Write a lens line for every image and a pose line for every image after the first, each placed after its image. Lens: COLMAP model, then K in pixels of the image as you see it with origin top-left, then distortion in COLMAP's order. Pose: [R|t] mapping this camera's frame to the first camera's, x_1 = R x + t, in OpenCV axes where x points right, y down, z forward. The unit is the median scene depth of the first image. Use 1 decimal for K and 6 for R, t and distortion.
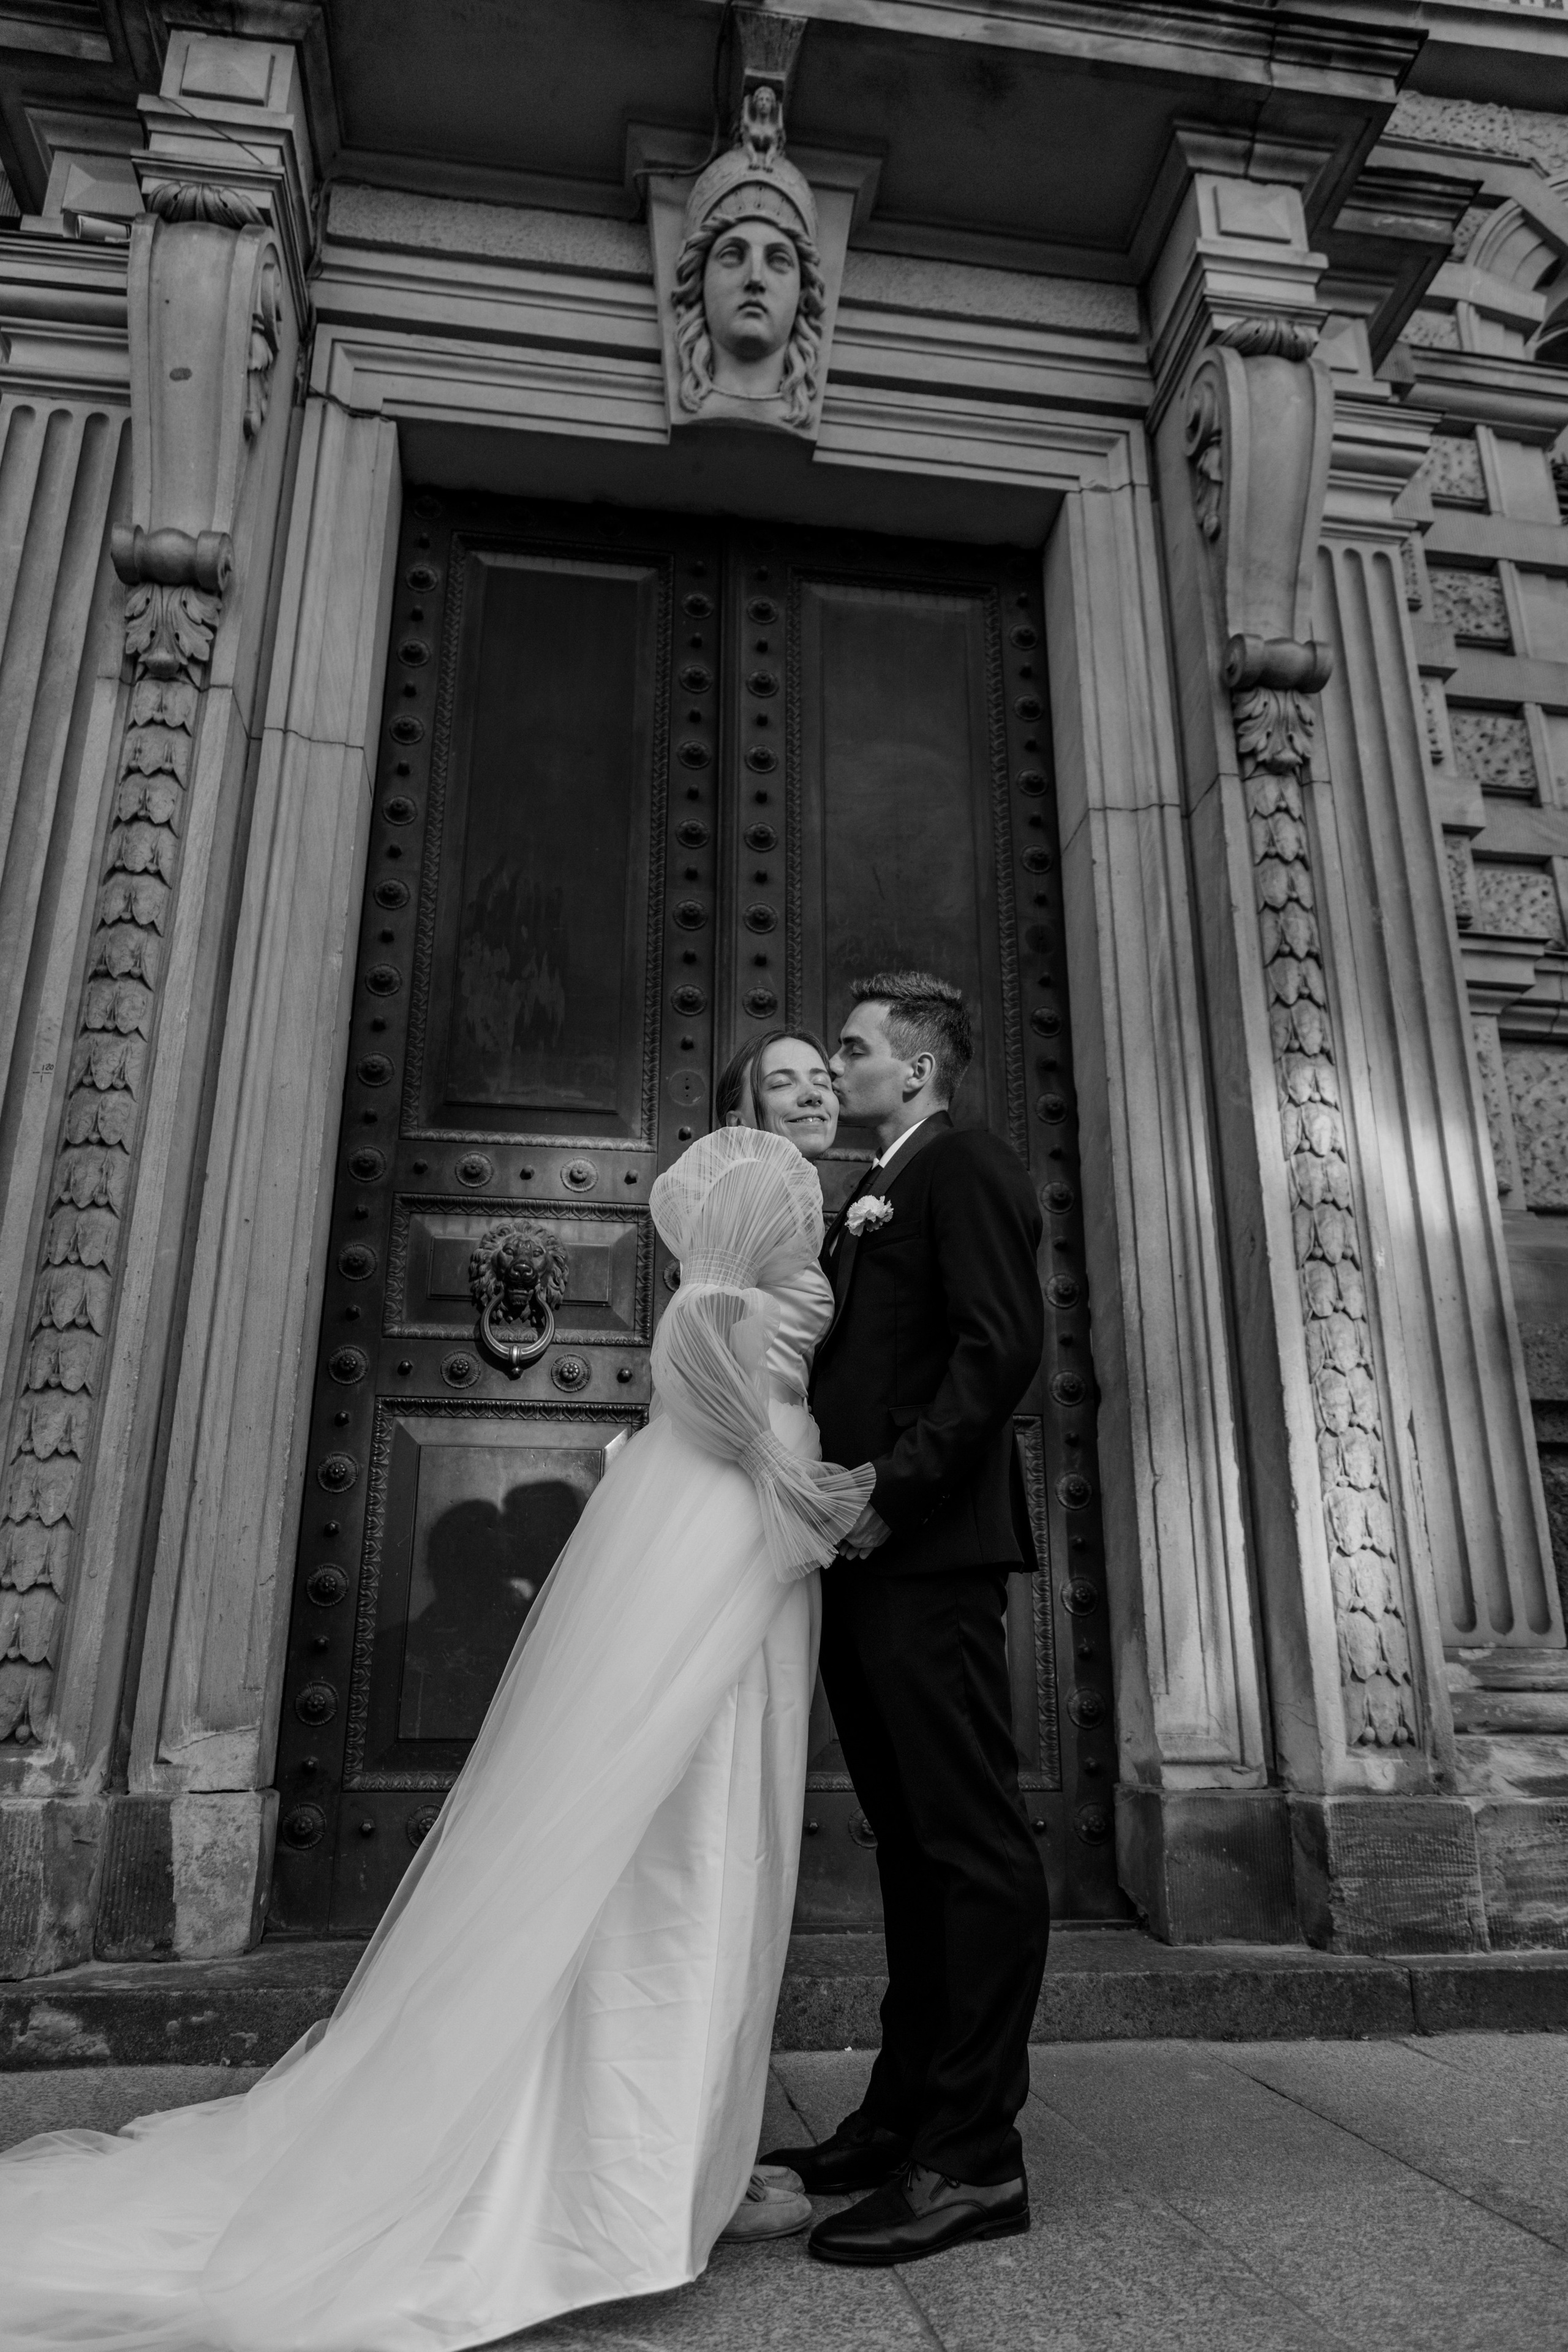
lens RADIAL K [[1553.5, 0, 777.0], [0, 1553.5, 1175.5], [0, 0, 1]] dist [0.002423, -0.001930]
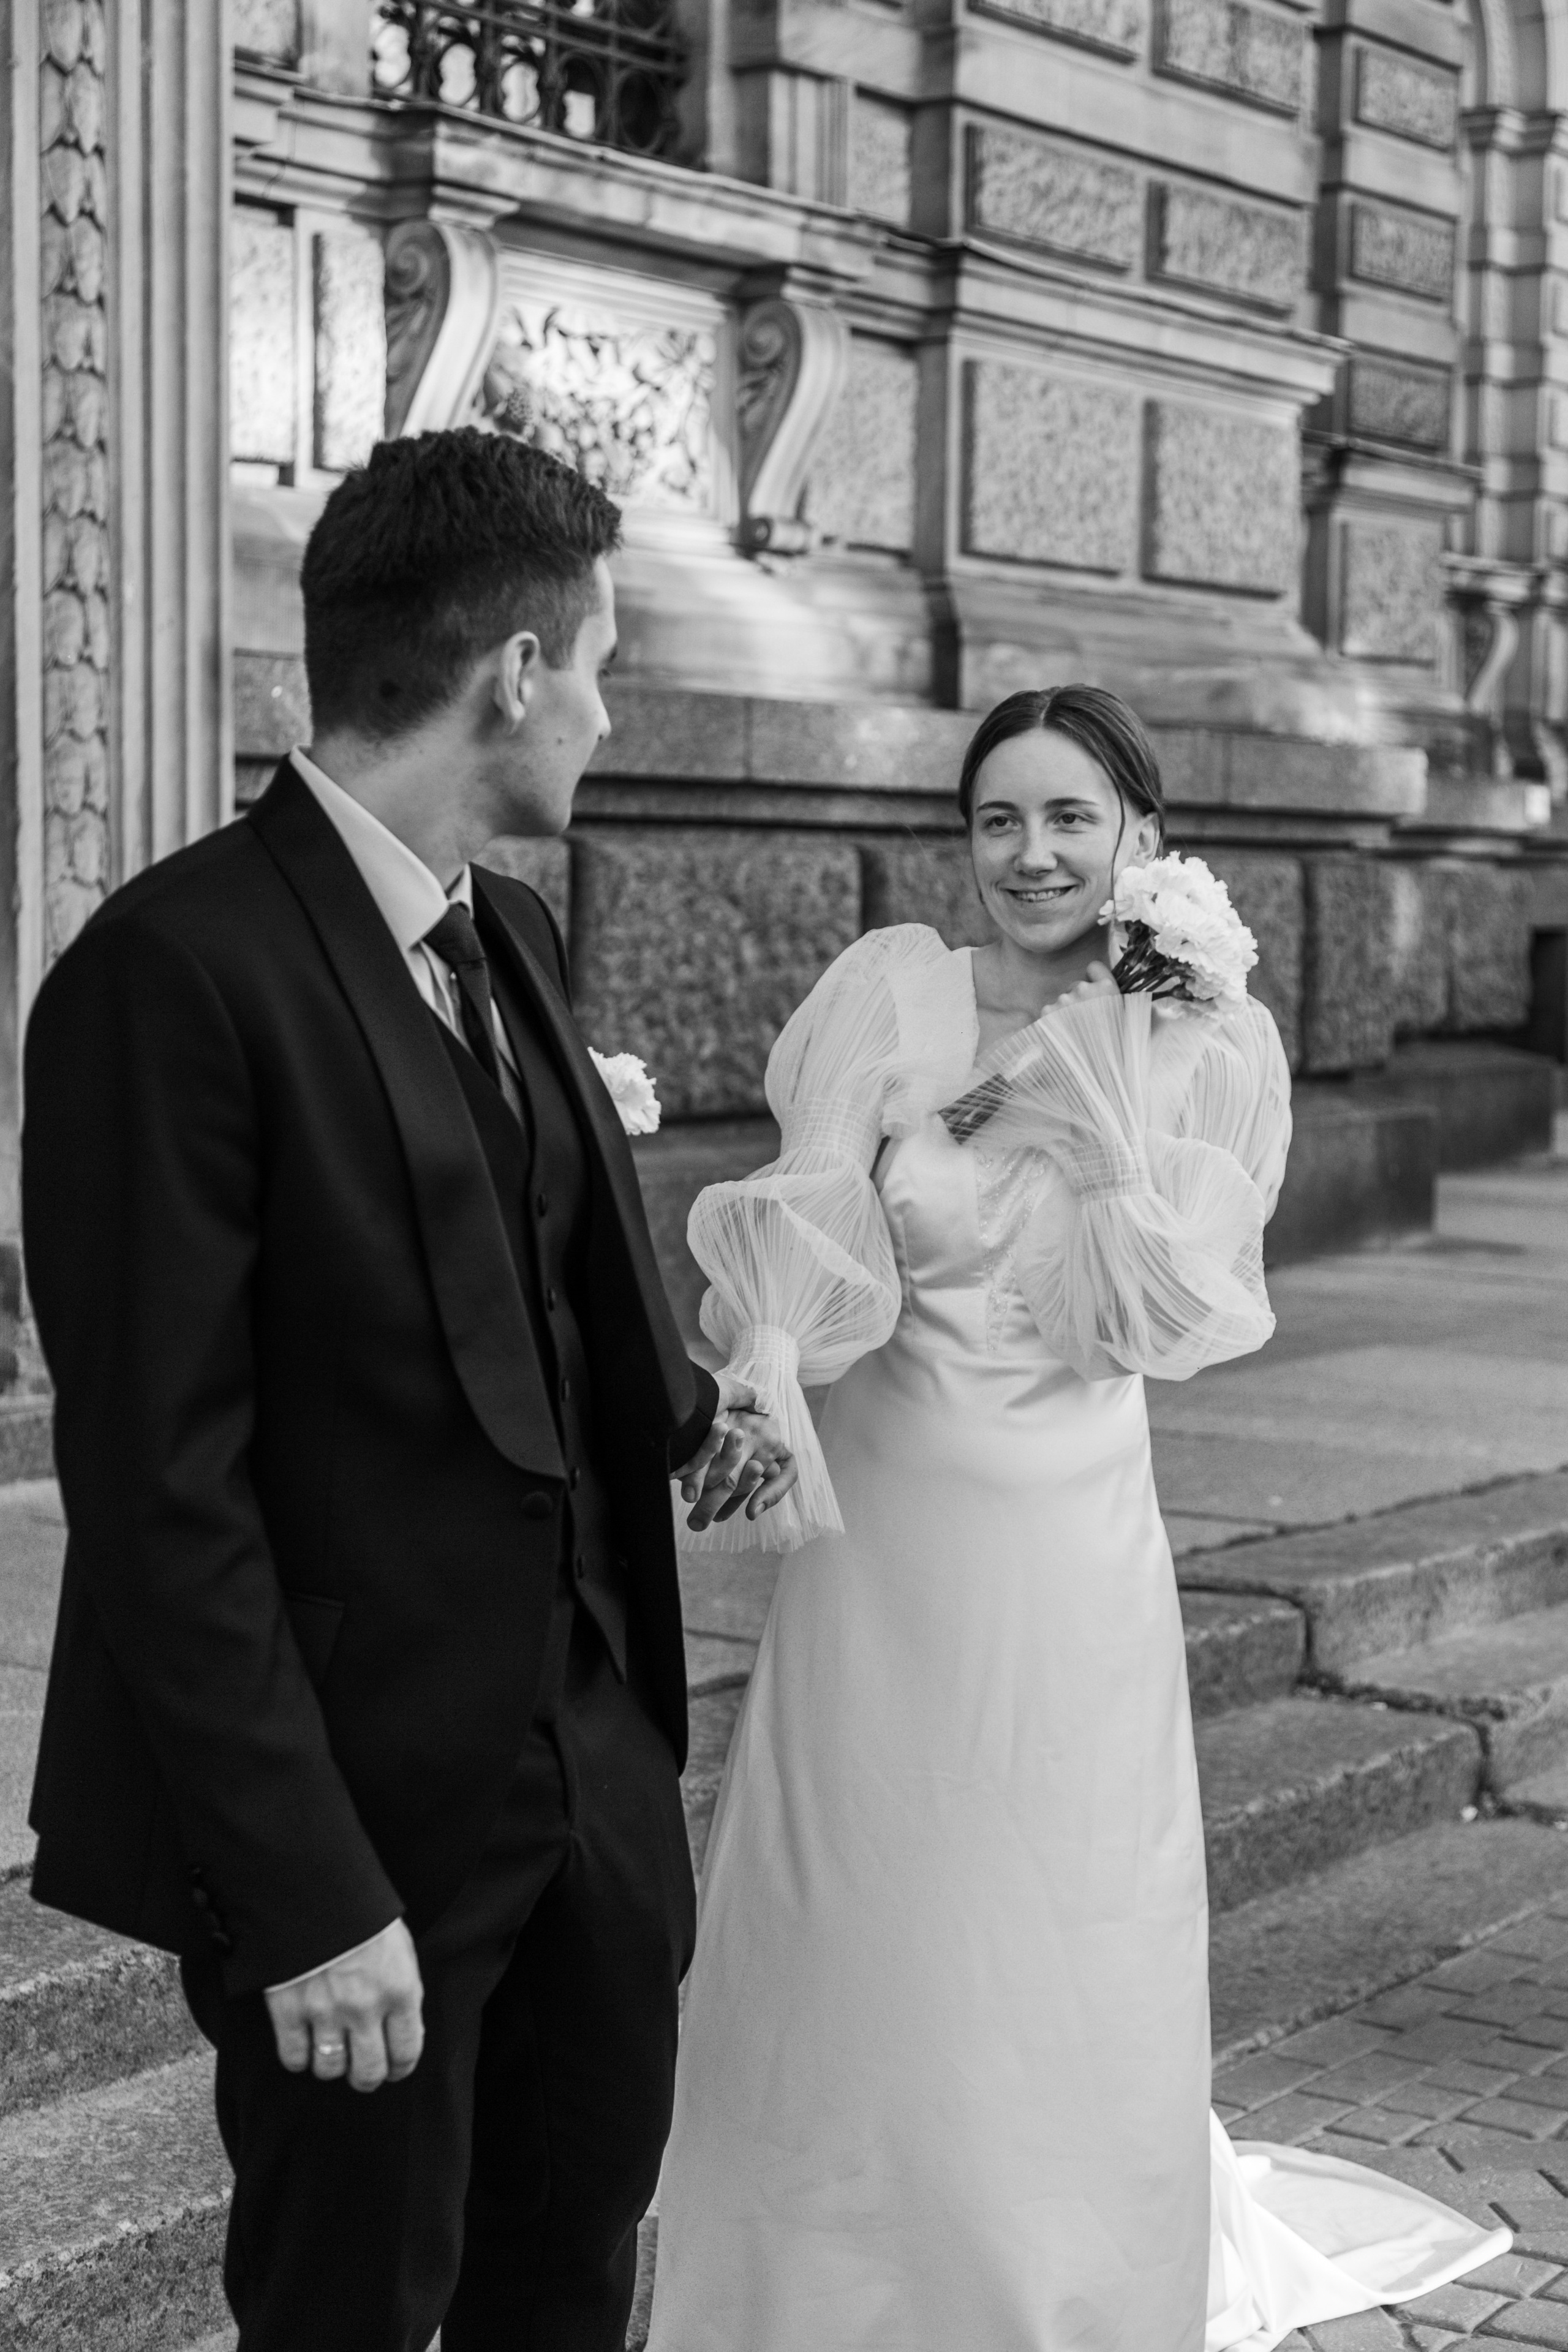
lens RADIAL K [[3883.9, 0, 784.0], [0, 3883.9, 1176.0], [0, 0, 1]] dist [0.056342, -0.157106]
pose [[0.697191, -0.049036, 0.715206, -0.761855], [-0.240653, 0.923756, 0.297926, -0.321636], [-0.675285, -0.379828, 0.632234, -0.548243]]
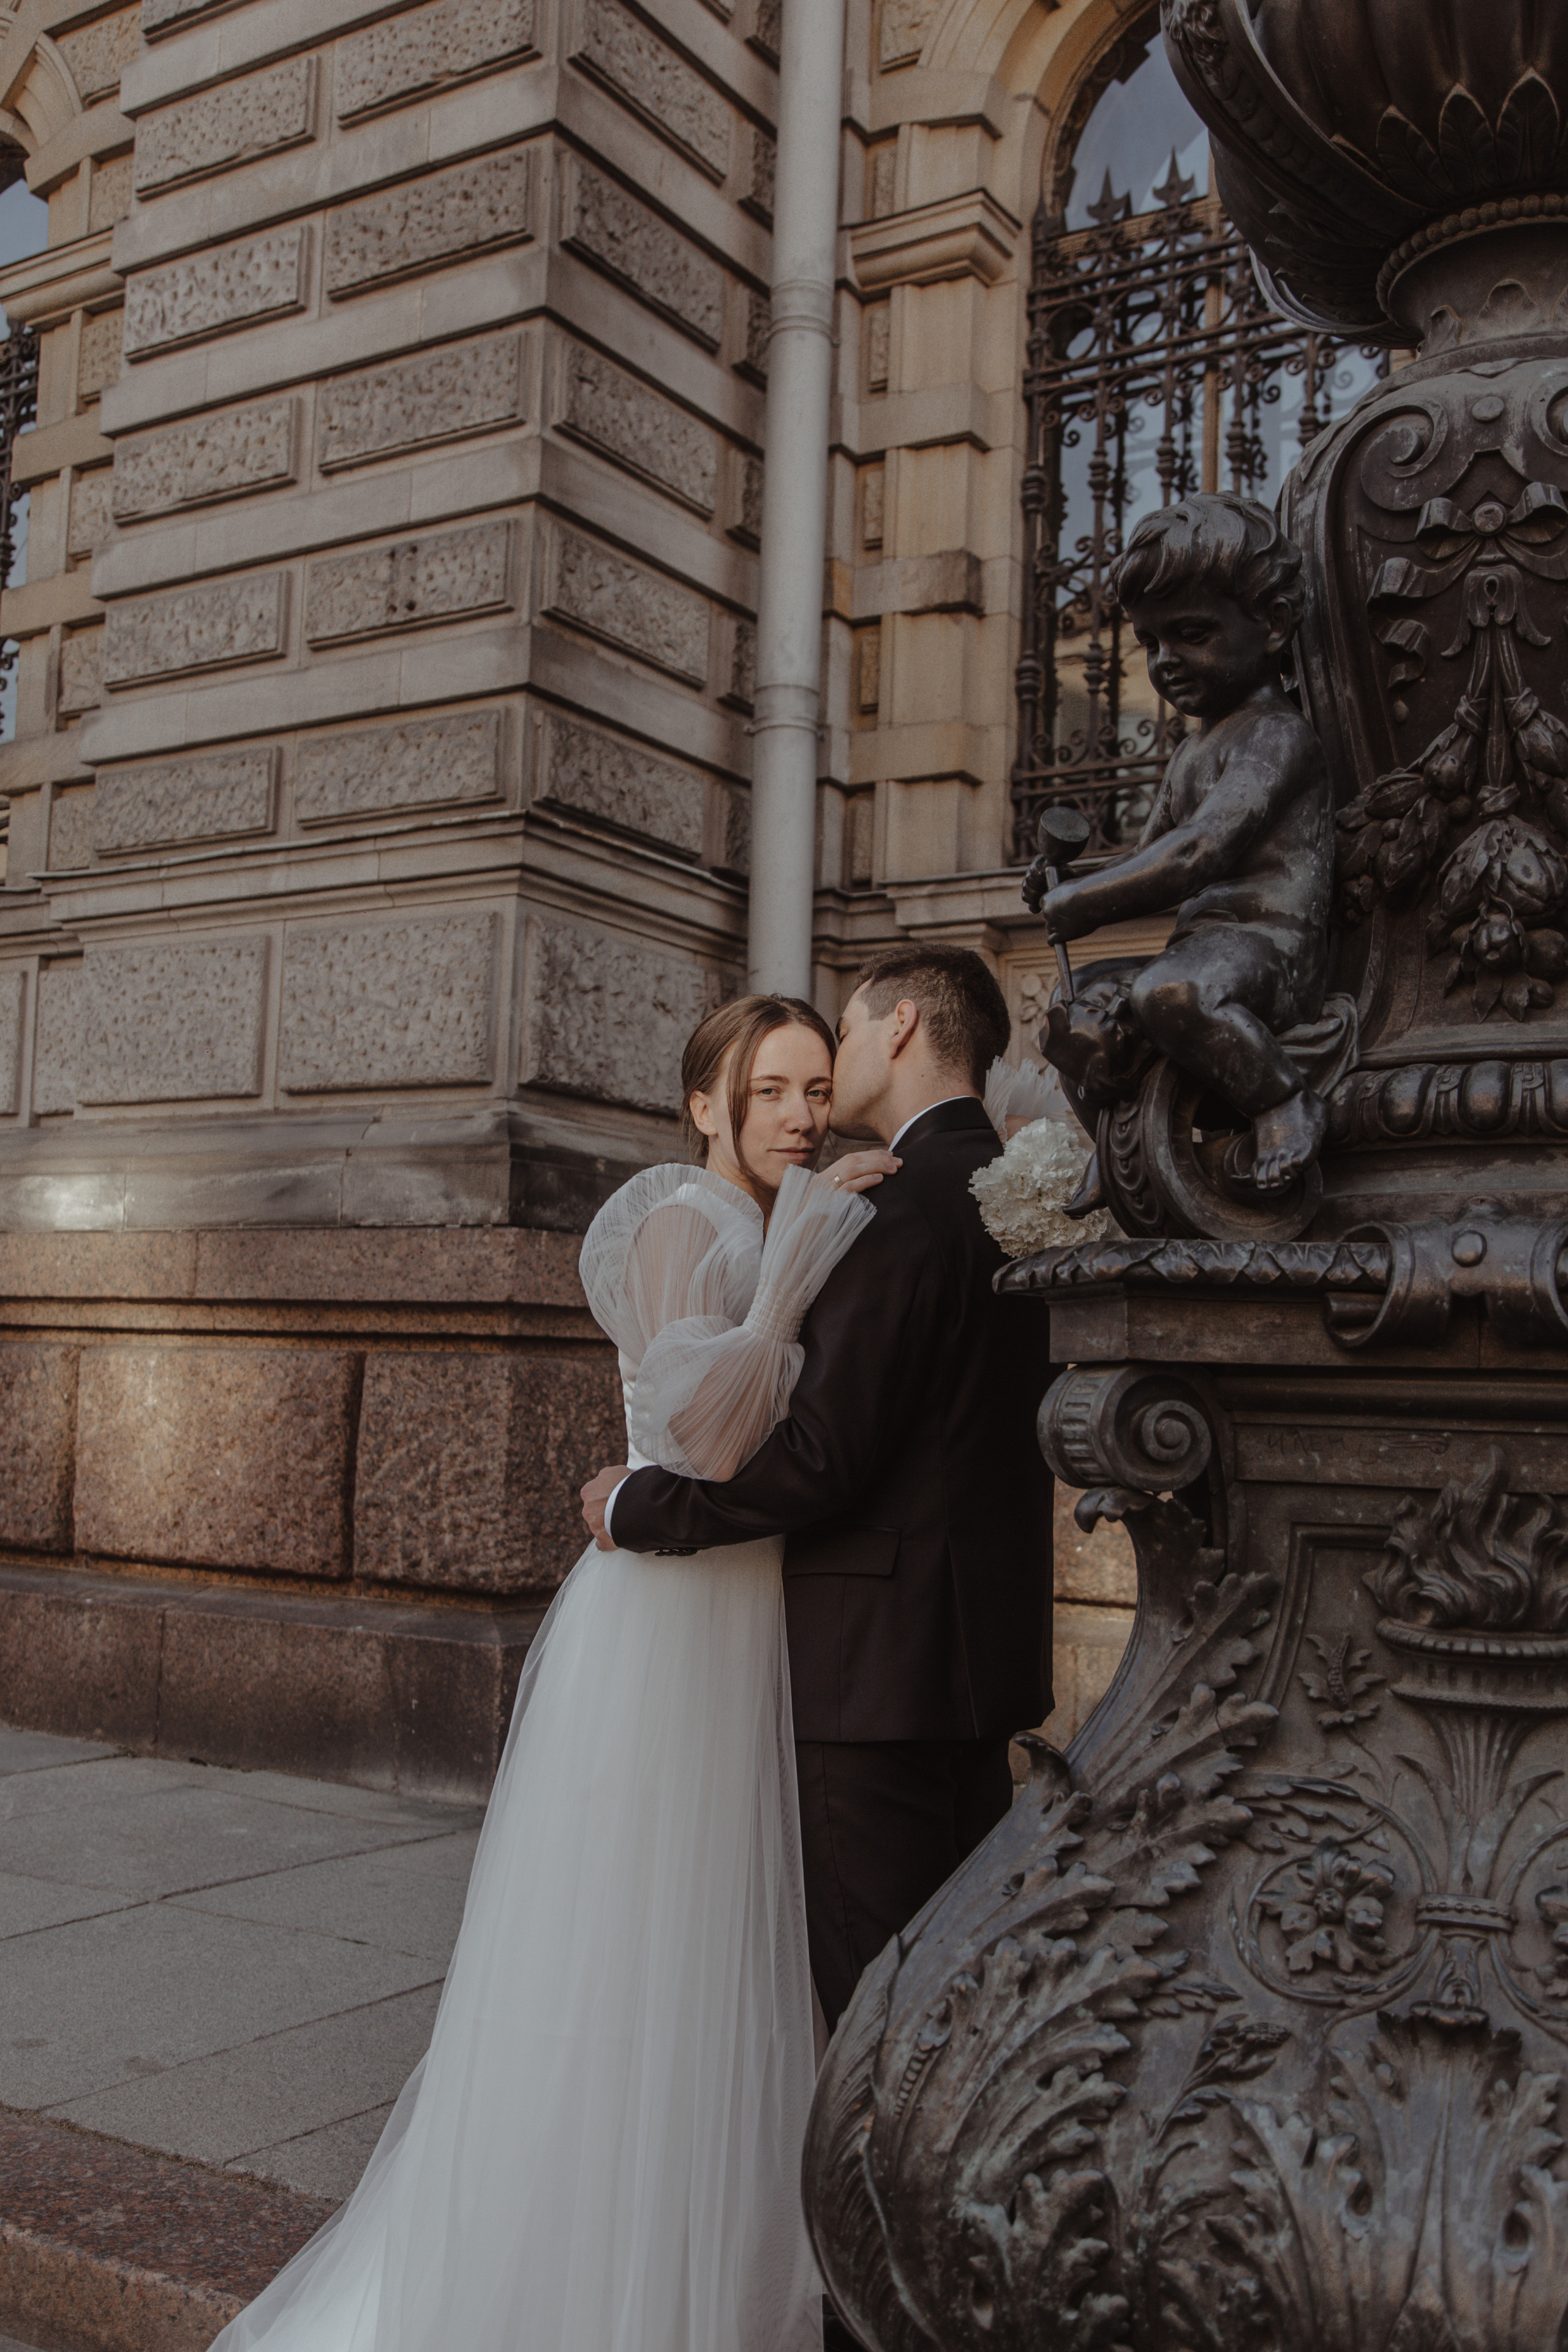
lens RADIAL K [[2166.5, 0, 784.0], [0, 2166.5, 1176.0], [0, 0, 1]] dist [0.005464, 0.002928]
pose [[0.769292, -0.039632, -0.637667, 2.931910], [0.184485, 0.969339, 0.162320, -0.081480], [0.611683, -0.242511, 0.753016, 0.174299]]
